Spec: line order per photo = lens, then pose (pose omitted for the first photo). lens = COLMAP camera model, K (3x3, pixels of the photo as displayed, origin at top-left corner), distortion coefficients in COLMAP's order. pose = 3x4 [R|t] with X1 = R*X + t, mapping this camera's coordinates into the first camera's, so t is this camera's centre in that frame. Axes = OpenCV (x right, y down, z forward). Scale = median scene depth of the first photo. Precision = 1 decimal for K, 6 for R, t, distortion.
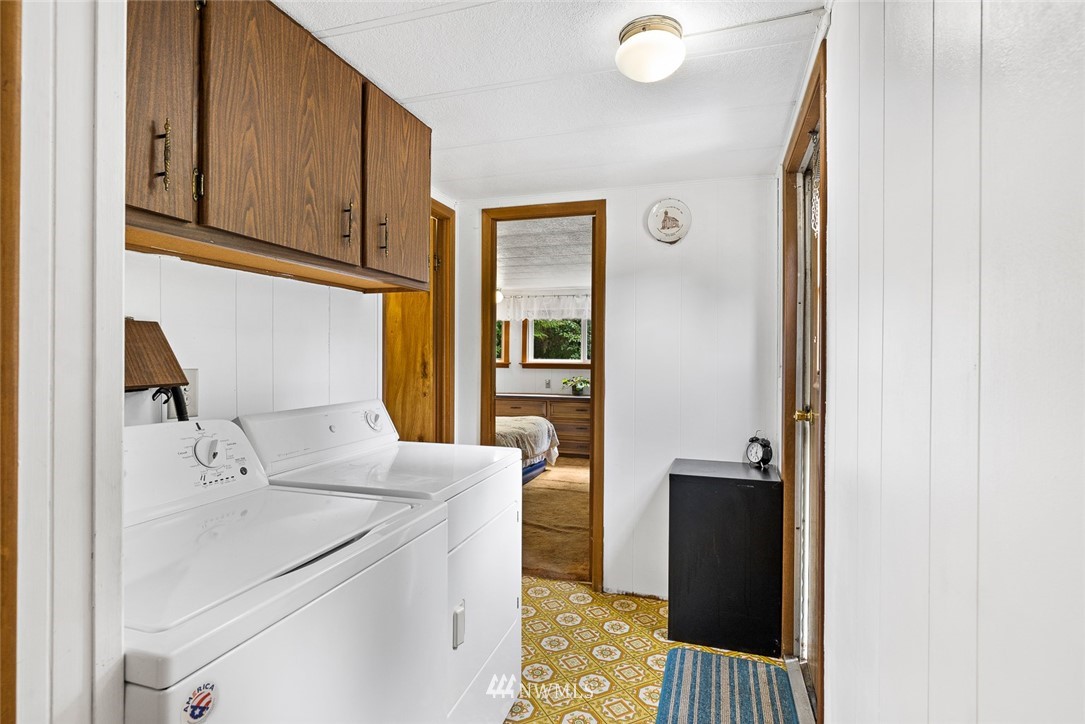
lens RADIAL K [[529.7, 0, 543.9], [0, 529.7, 358.1], [0, 0, 1]] dist [-0.002868, 0.001880]
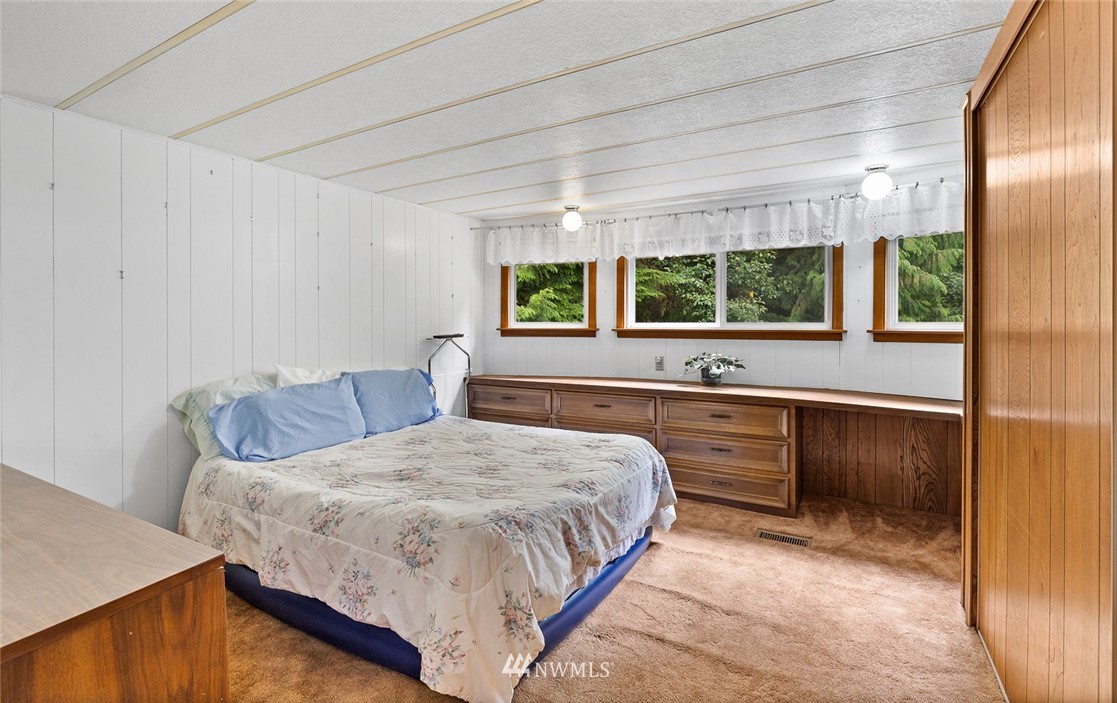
lens RADIAL K [[512.0, 0, 564.0], [0, 512.0, 318.8], [0, 0, 1]] dist [0.000902, 0.000021]
pose [[0.980298, -0.007890, -0.197368, 0.016247], [0.006250, 0.999941, -0.008932, 0.002206], [0.197427, 0.007522, 0.980289, 0.410403]]
